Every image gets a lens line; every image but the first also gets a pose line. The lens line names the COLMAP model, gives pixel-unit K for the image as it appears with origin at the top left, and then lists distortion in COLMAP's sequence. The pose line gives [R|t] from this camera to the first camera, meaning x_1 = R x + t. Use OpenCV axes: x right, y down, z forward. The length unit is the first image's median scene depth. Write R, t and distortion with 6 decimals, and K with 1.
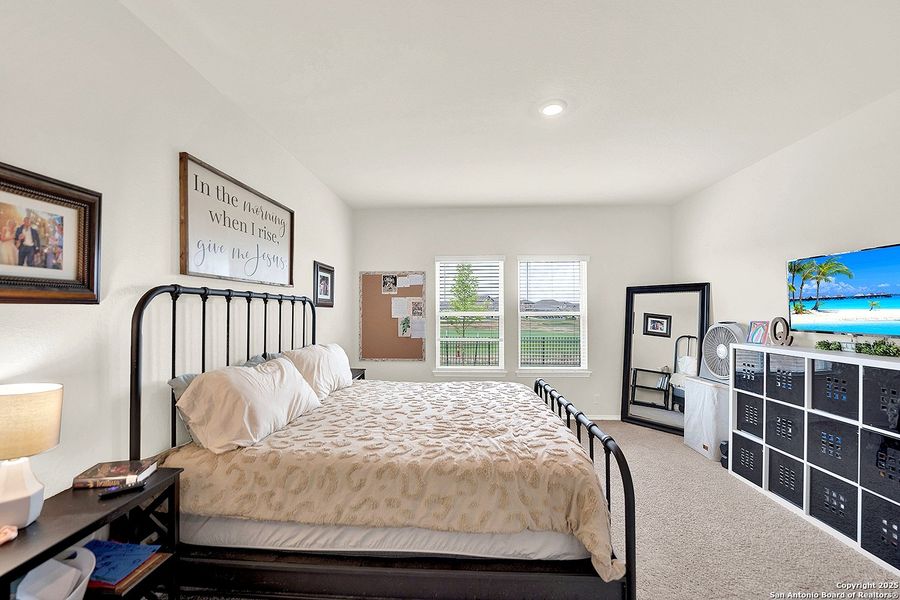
lens RADIAL K [[383.3, 0, 451.3], [0, 383.3, 297.2], [0, 0, 1]] dist [-0.022498, 0.000323]
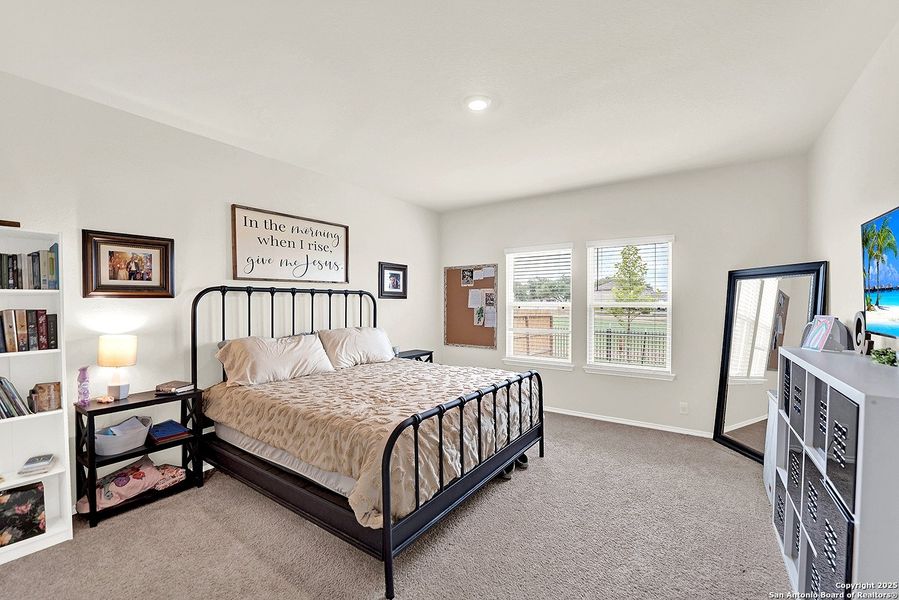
lens RADIAL K [[382.9, 0, 450.8], [0, 382.9, 297.2], [0, 0, 1]] dist [-0.022498, 0.000323]
pose [[0.846433, -0.005196, -0.532469, 0.760274], [0.018464, 0.999637, 0.019596, 0.001873], [0.532174, -0.026418, 0.846223, 0.080476]]
